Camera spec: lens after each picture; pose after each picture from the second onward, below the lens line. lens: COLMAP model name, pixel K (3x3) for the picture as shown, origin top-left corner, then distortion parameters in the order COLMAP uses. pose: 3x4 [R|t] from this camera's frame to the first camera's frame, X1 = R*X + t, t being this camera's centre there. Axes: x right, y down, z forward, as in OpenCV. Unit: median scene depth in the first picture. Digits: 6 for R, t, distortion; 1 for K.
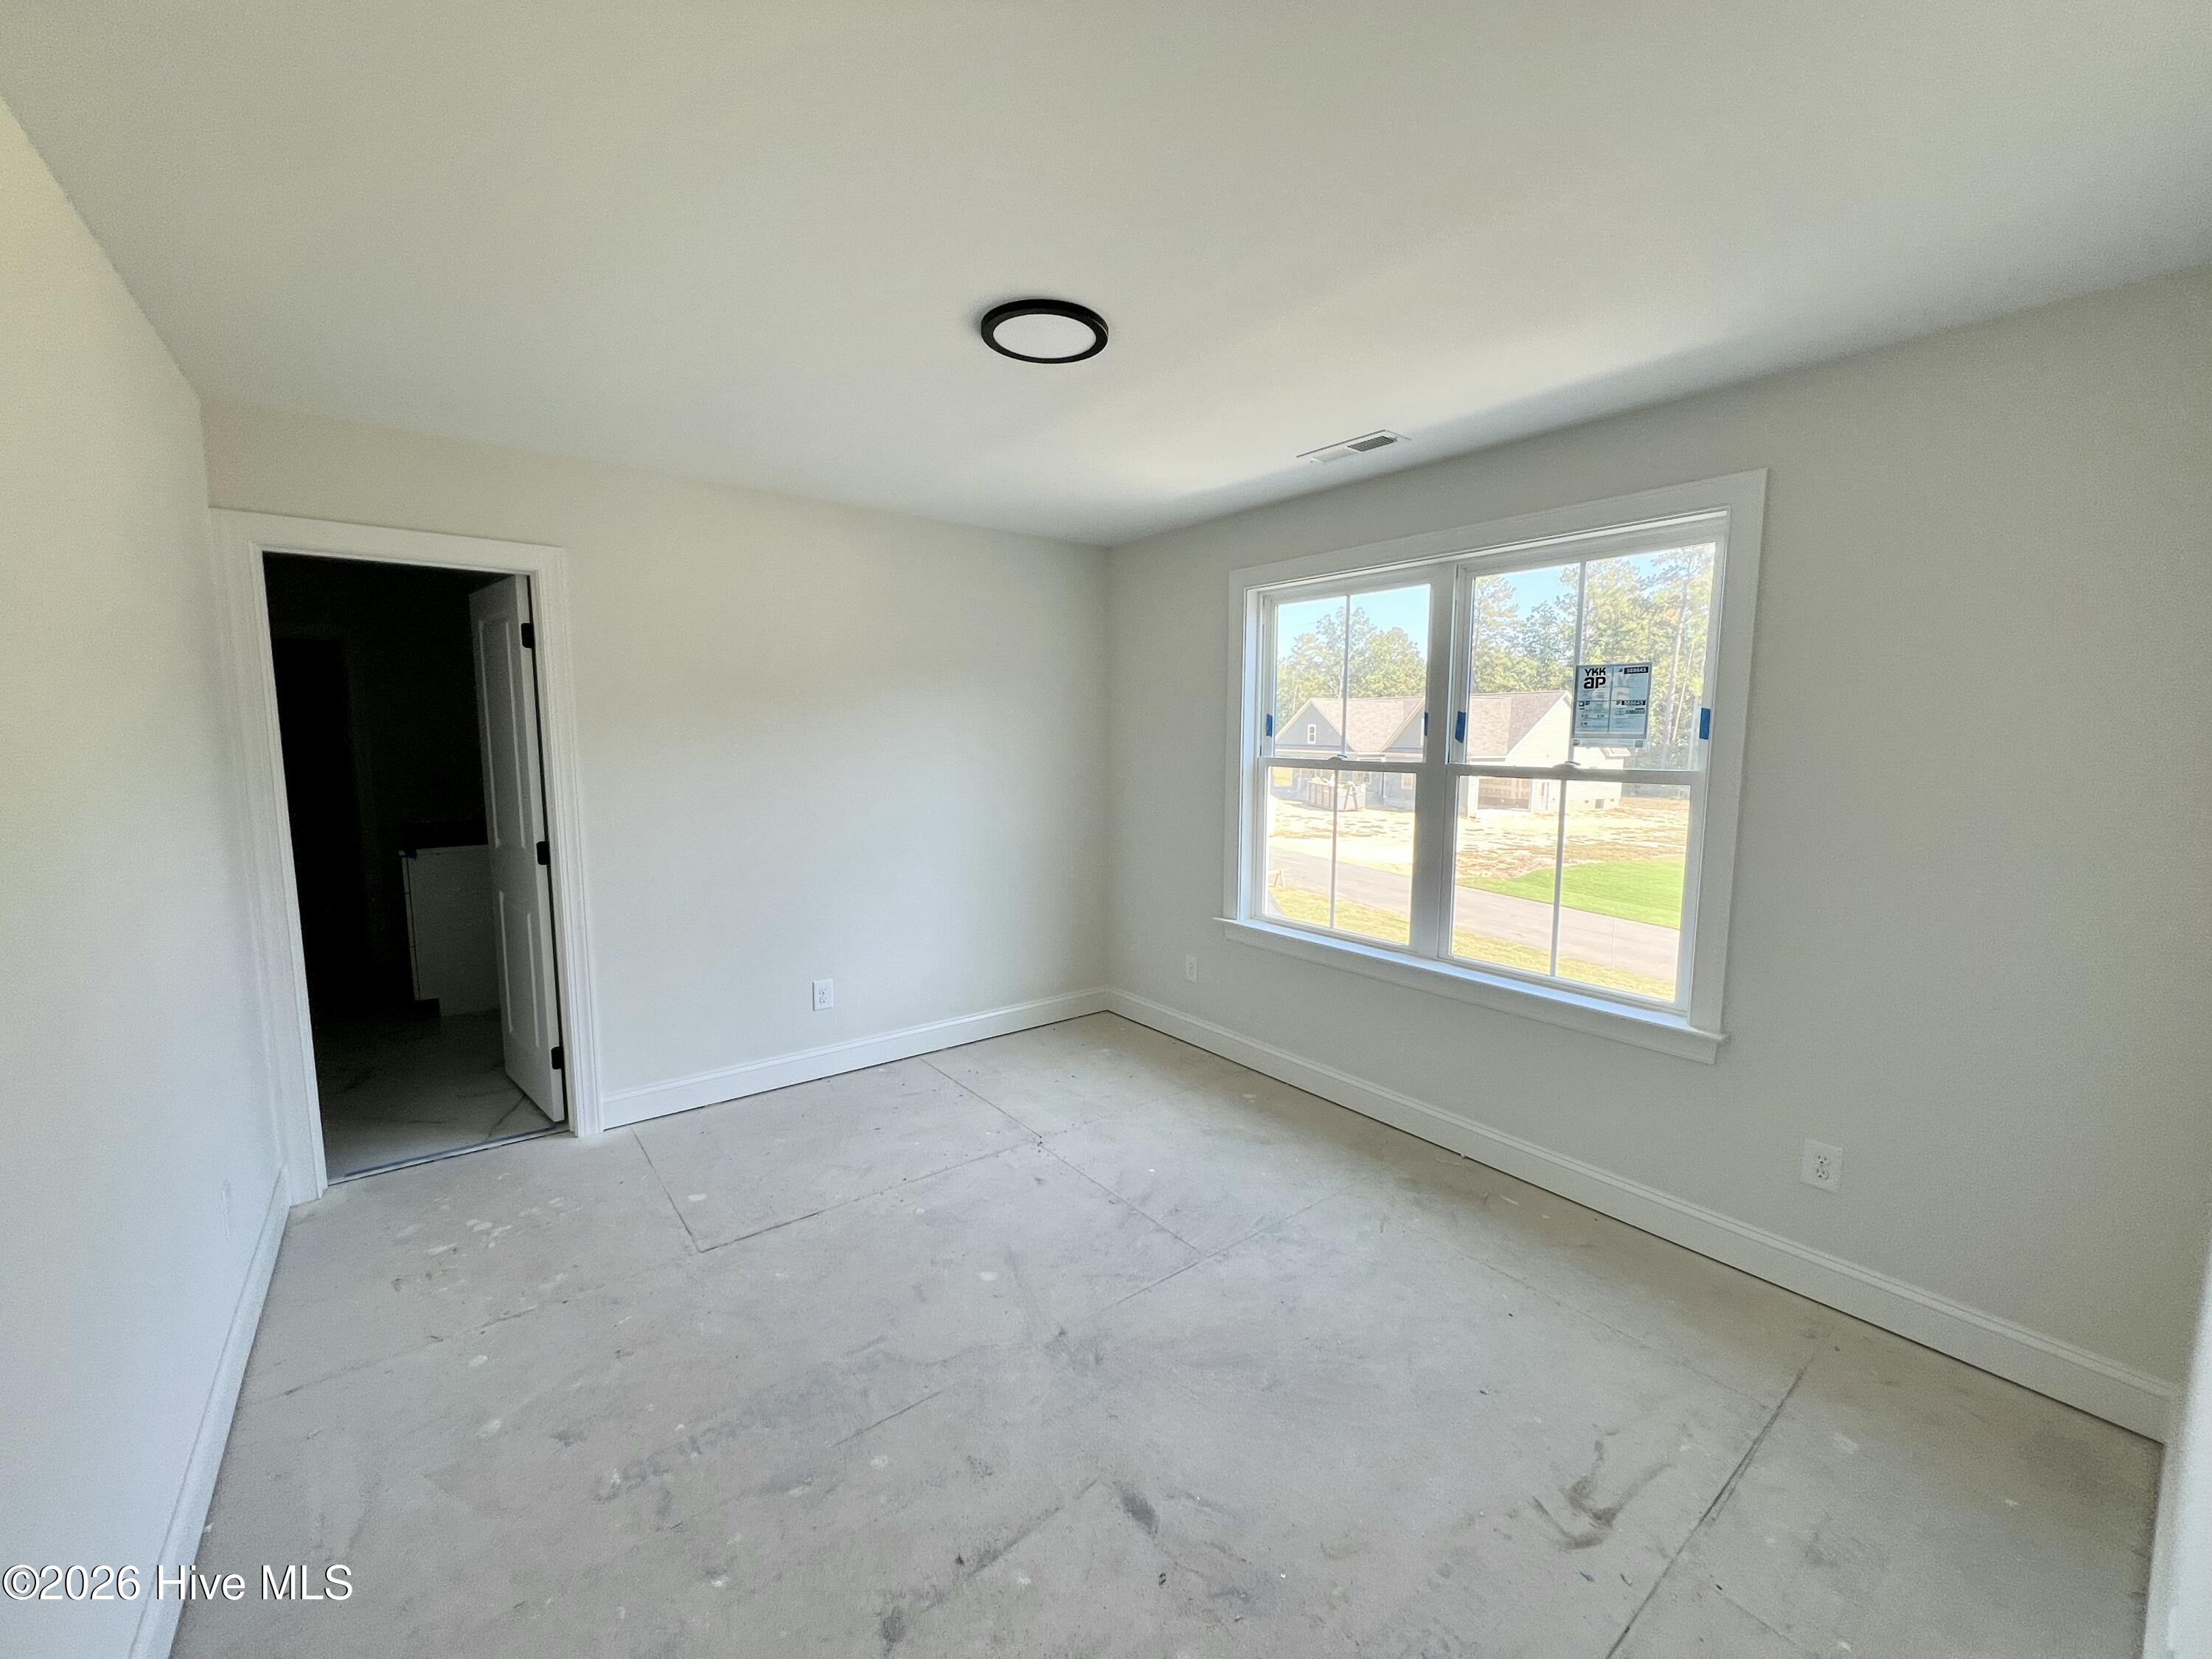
lens RADIAL K [[882.8, 0, 1104.3], [0, 882.8, 833.7], [0, 0, 1]] dist [-0.002120, 0.000162]
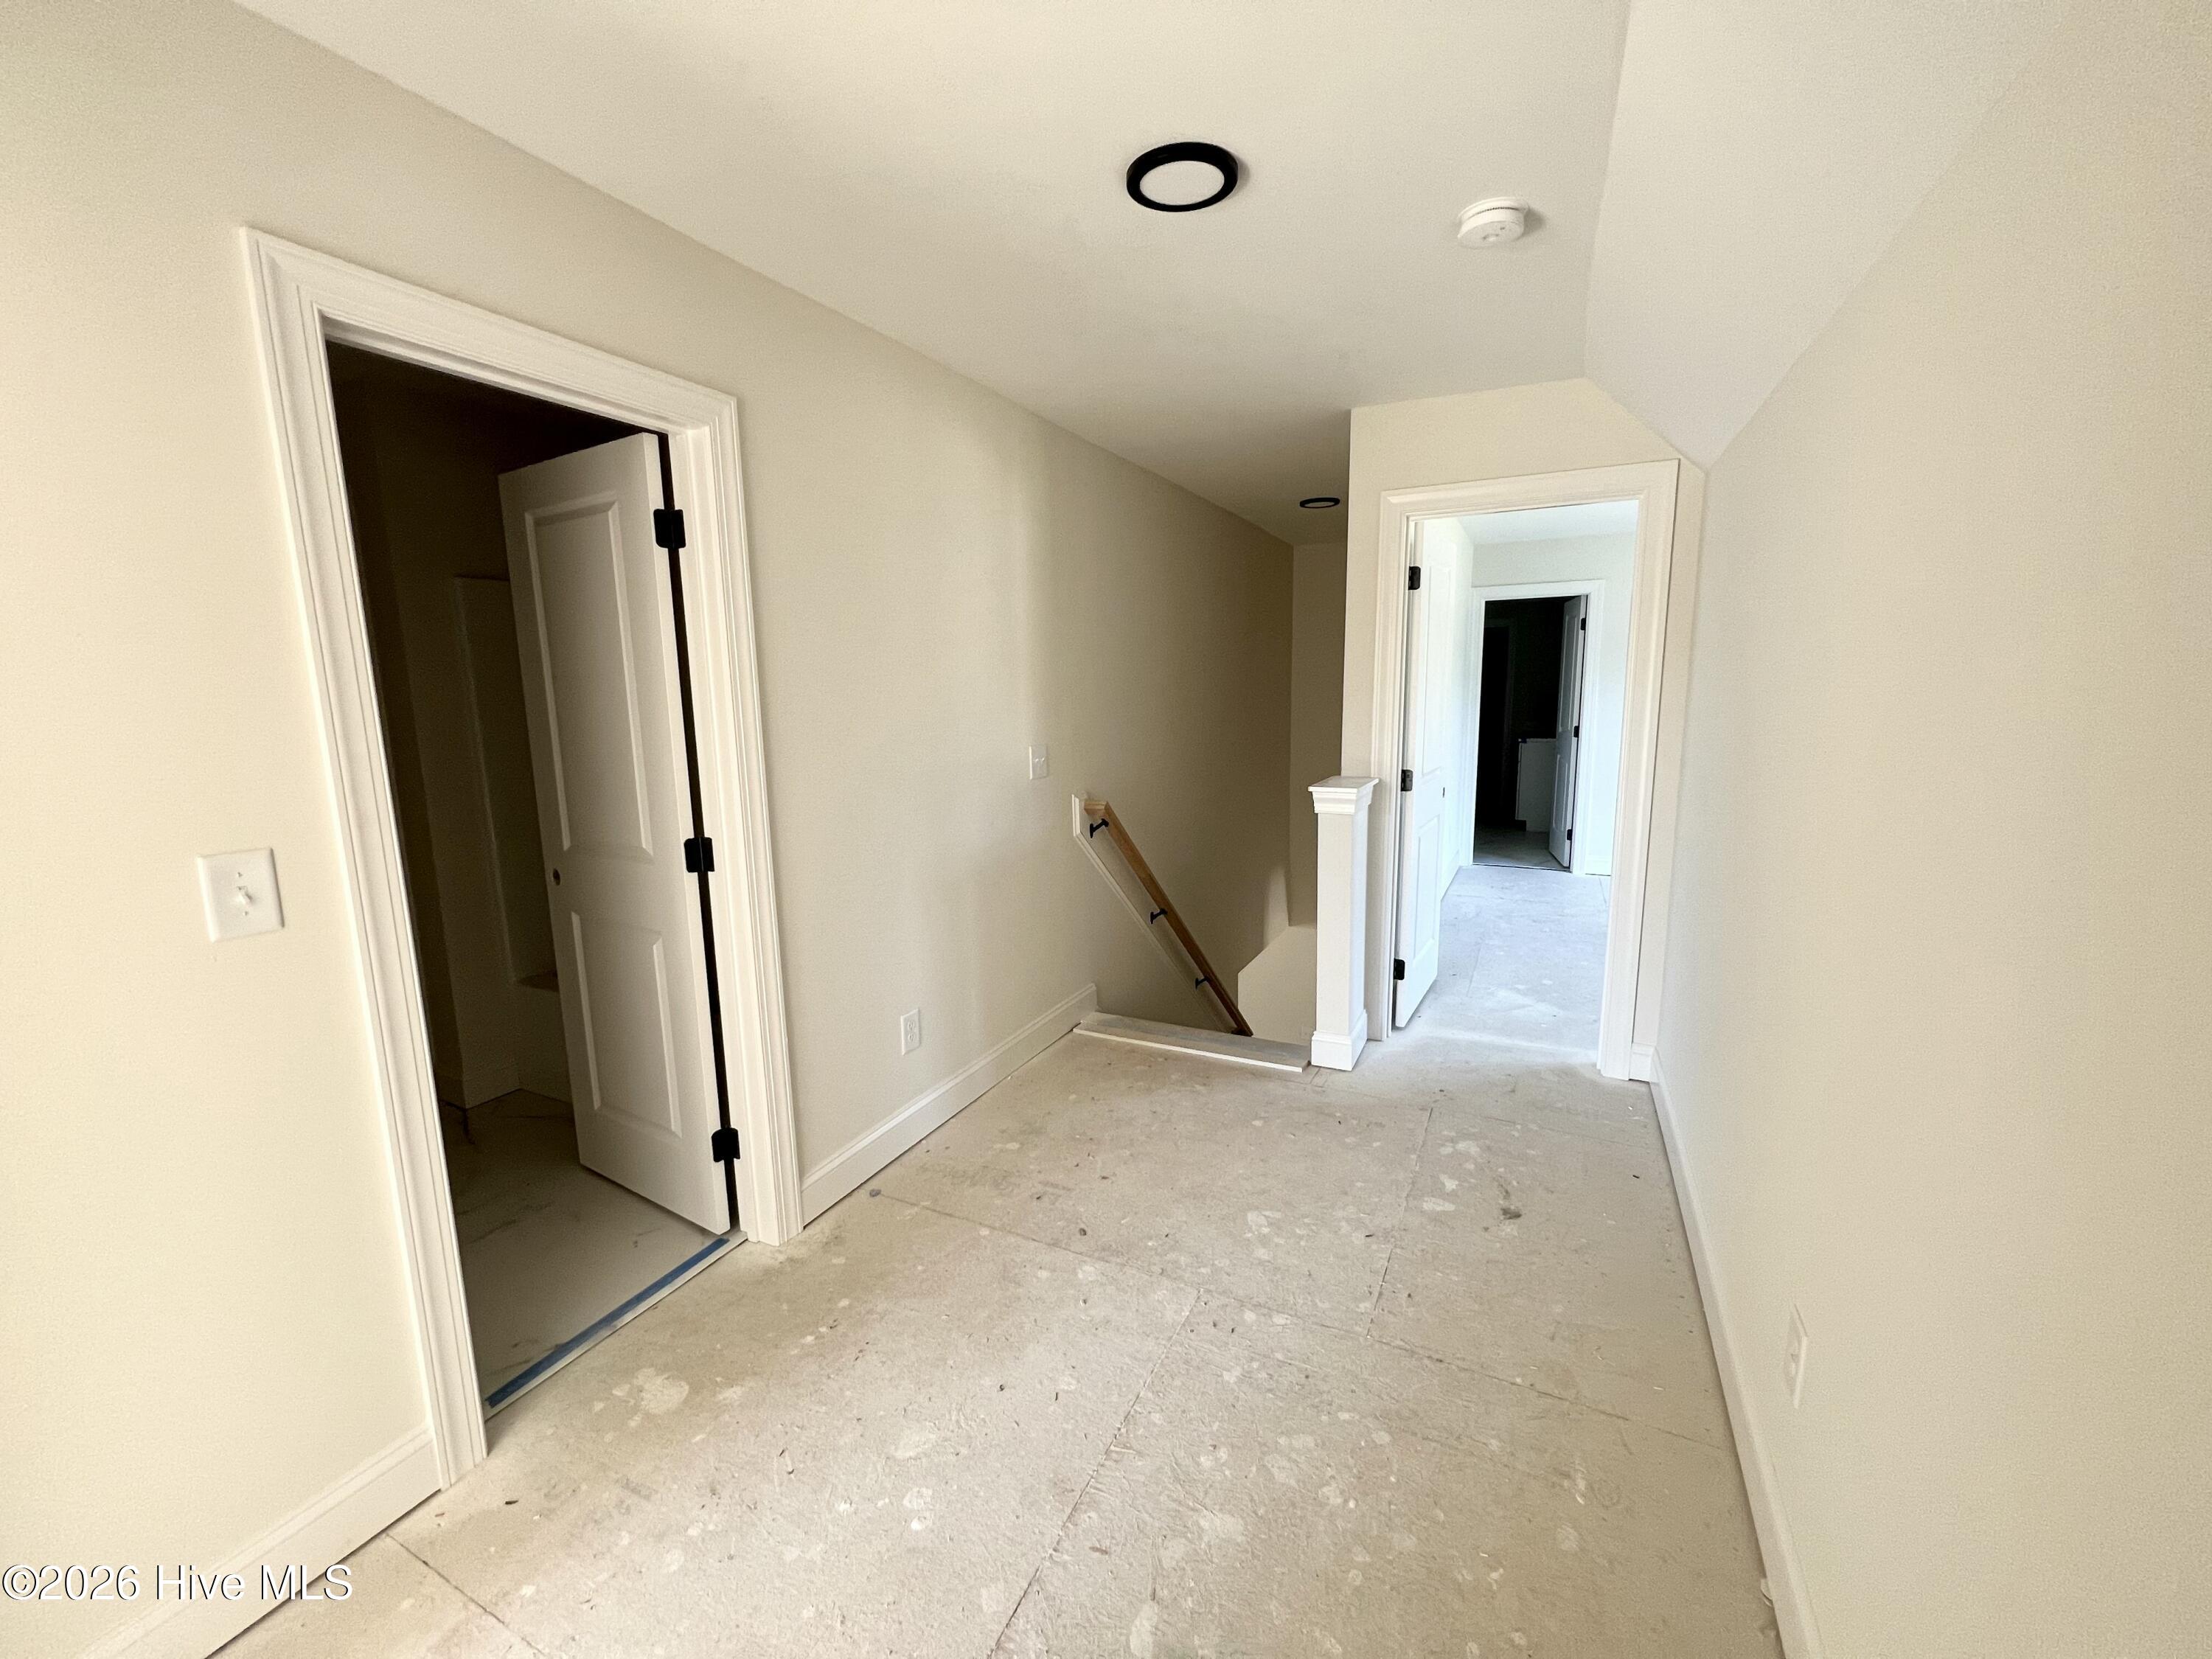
lens RADIAL K [[882.8, 0, 1104.3], [0, 882.8, 833.7], [0, 0, 1]] dist [-0.002120, 0.000162]
pose [[0.430543, 0.136029, -0.892260, 0.983047], [-0.086324, 0.990252, 0.109314, 0.170067], [0.898432, 0.029959, 0.438089, -1.145803]]
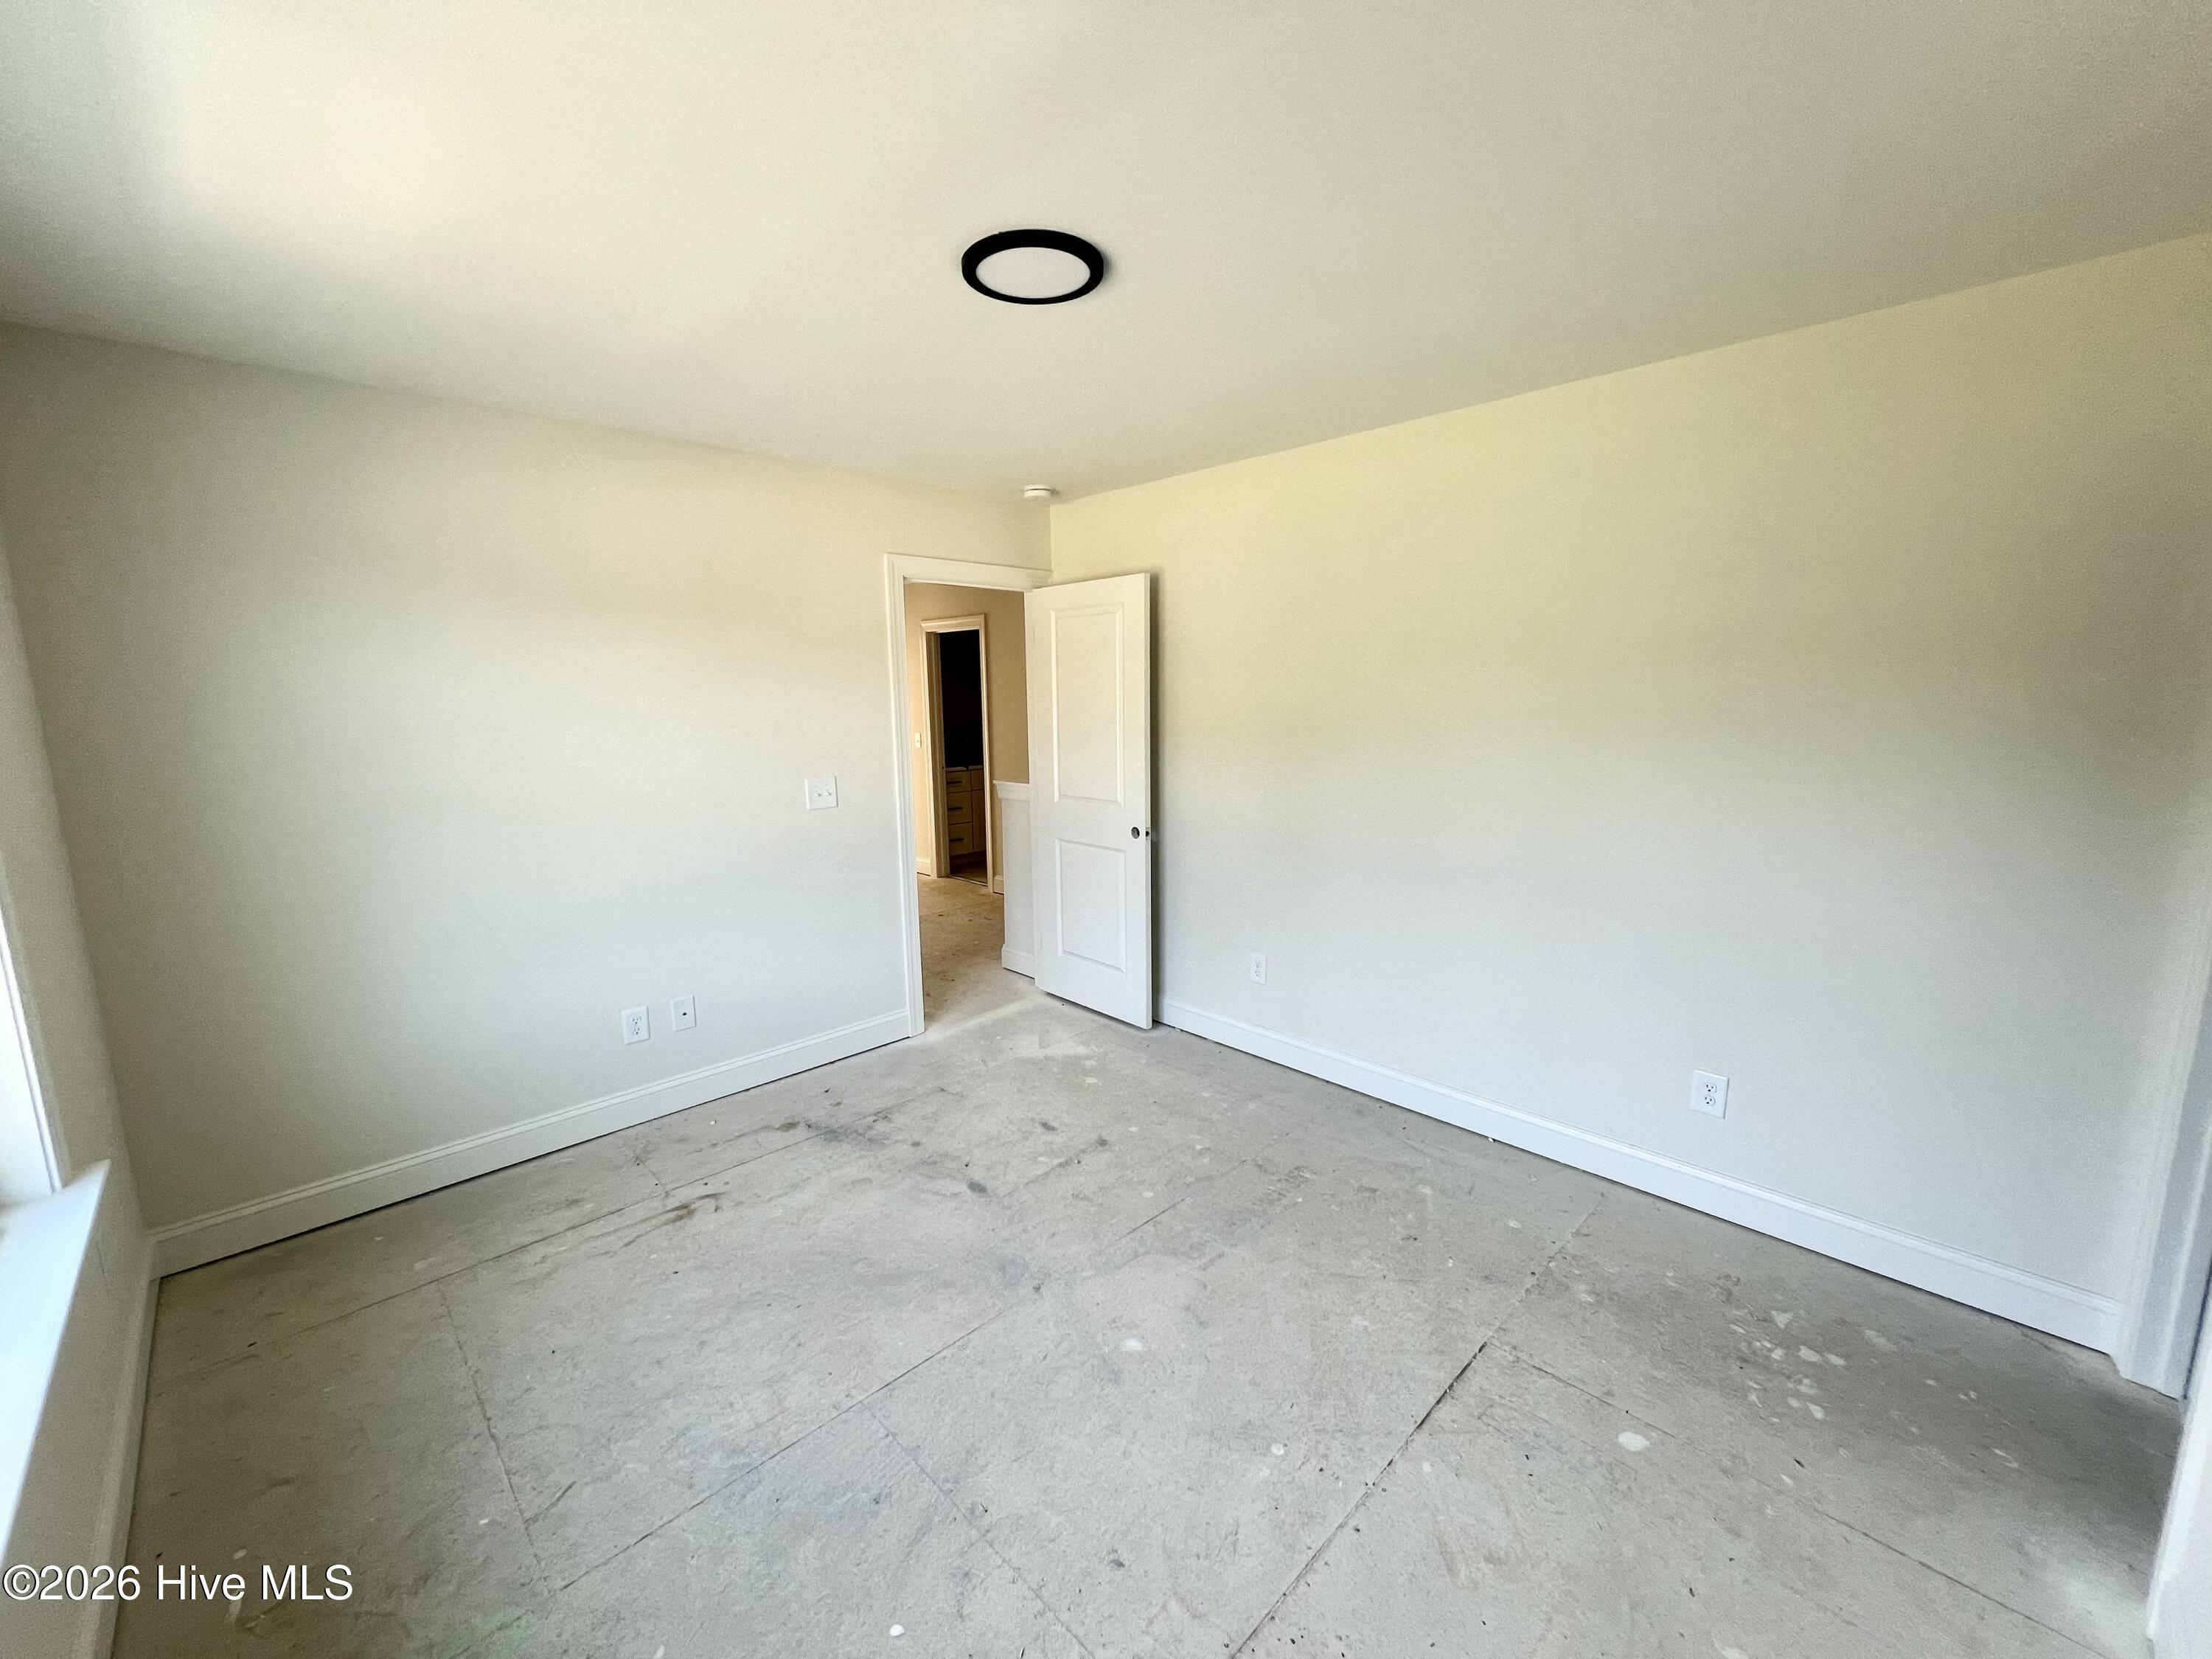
lens RADIAL K [[882.8, 0, 1104.3], [0, 882.8, 833.7], [0, 0, 1]] dist [-0.002120, 0.000162]
pose [[-0.993665, 0.023376, -0.109929, -0.021011], [-0.007769, 0.961503, 0.274684, -0.217775], [0.112118, 0.273798, -0.955230, 1.685439]]
